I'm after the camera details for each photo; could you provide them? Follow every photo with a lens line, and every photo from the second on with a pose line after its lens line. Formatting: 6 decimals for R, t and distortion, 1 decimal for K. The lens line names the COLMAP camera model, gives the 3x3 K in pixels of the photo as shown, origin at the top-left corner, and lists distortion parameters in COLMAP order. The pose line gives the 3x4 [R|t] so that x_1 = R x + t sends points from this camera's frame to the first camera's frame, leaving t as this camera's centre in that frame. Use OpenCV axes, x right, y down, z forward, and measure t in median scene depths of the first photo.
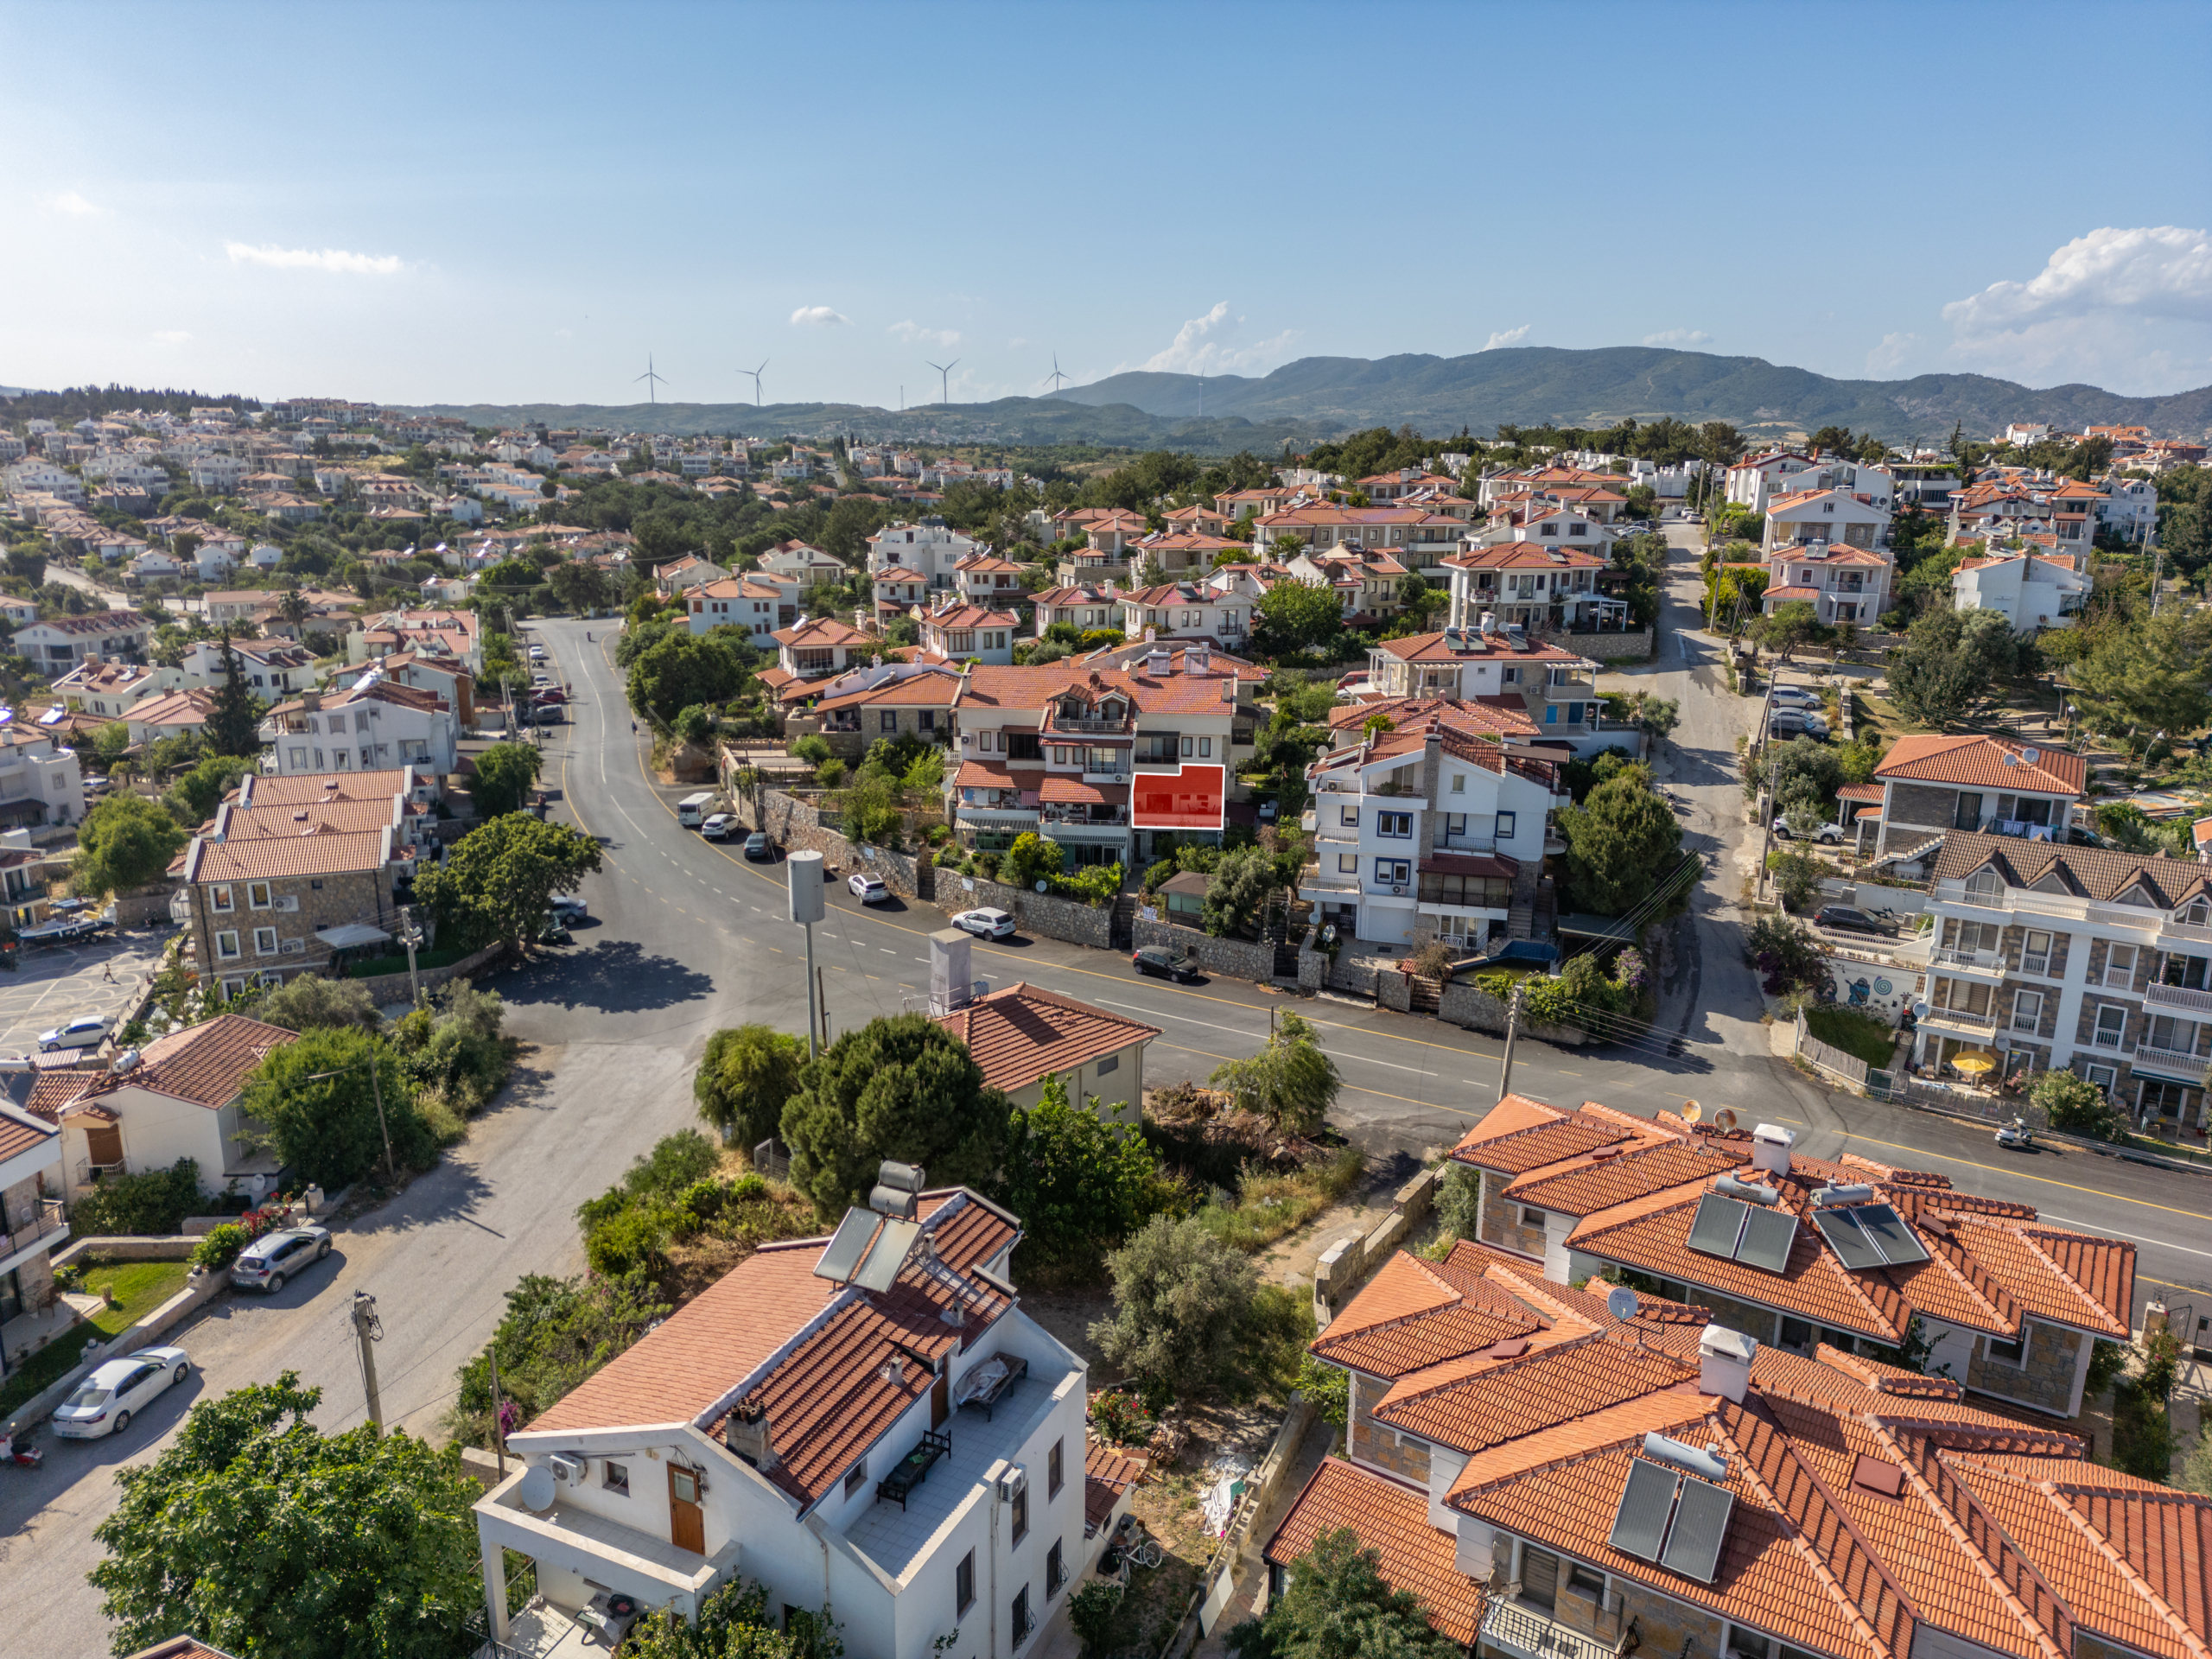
lens RADIAL K [[1554.5, 0, 1105.4], [0, 1554.5, 835.3], [0, 0, 1]] dist [0.054573, -0.048101]
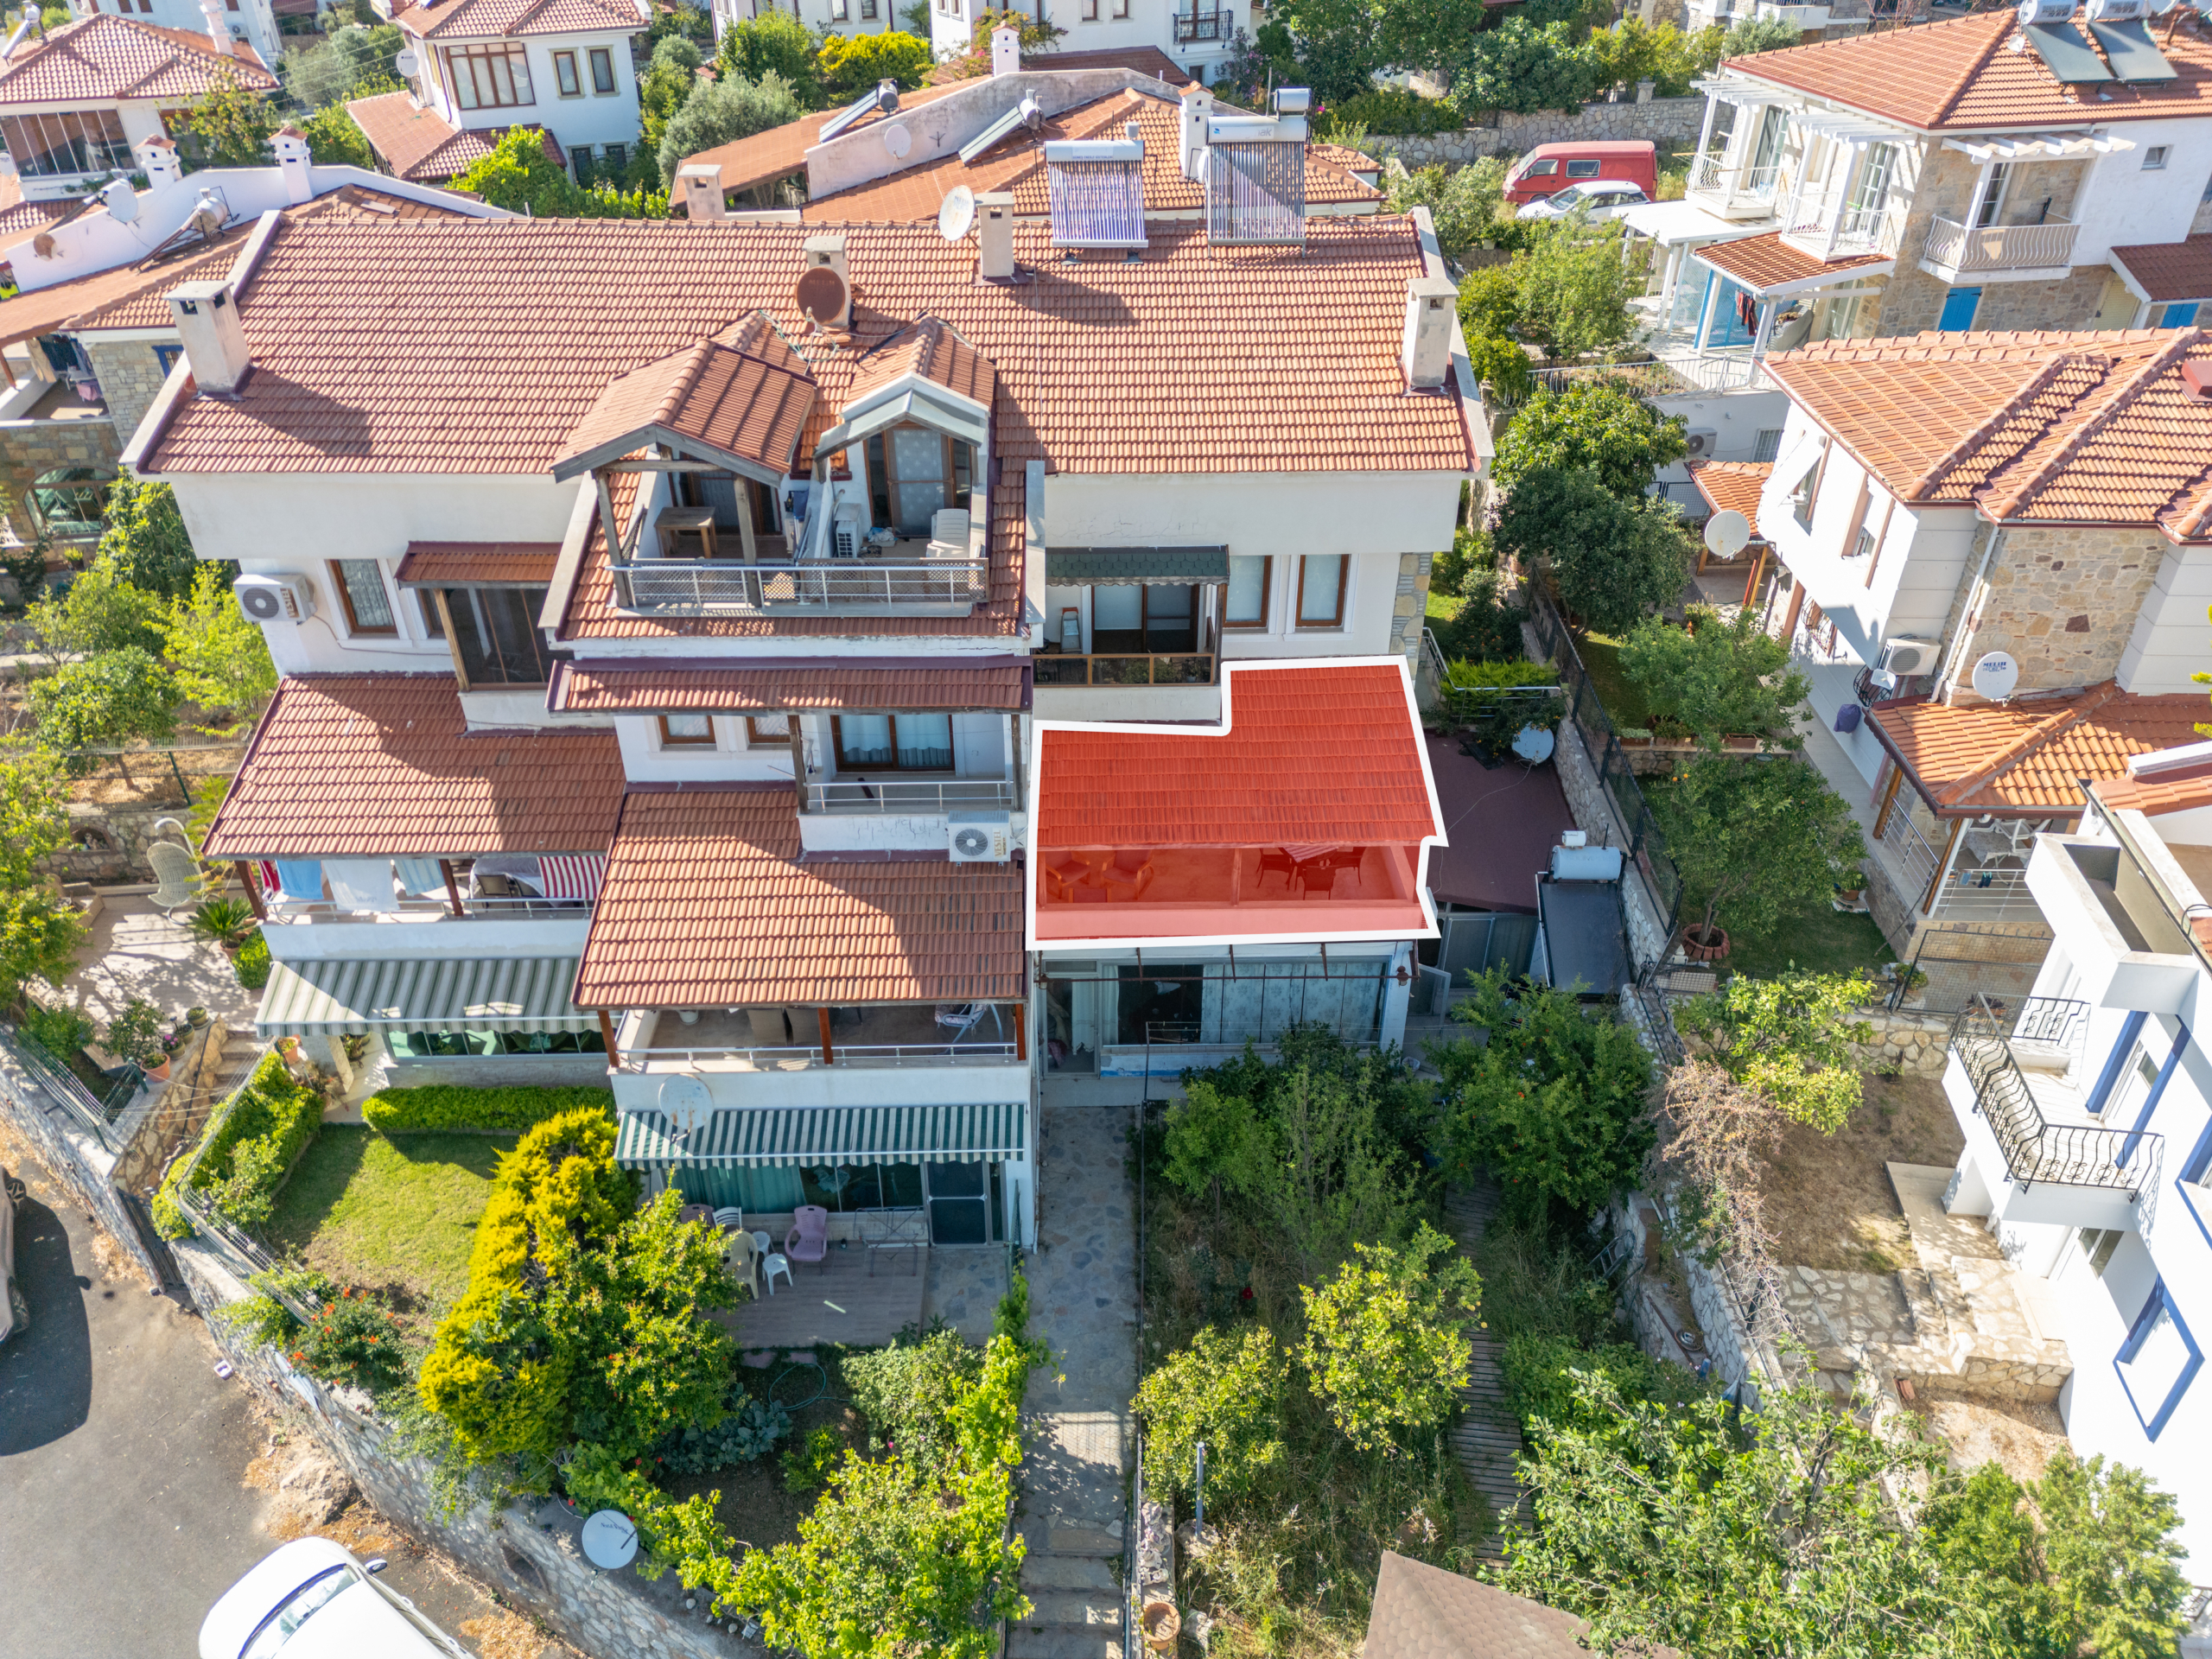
lens RADIAL K [[1554.5, 0, 1104.8], [0, 1554.5, 841.8], [0, 0, 1]] dist [0.054573, -0.048101]
pose [[0.993077, -0.073069, 0.091972, 0.004997], [0.037534, 0.939320, 0.340982, -0.073741], [-0.111307, -0.335169, 0.935560, 0.552666]]
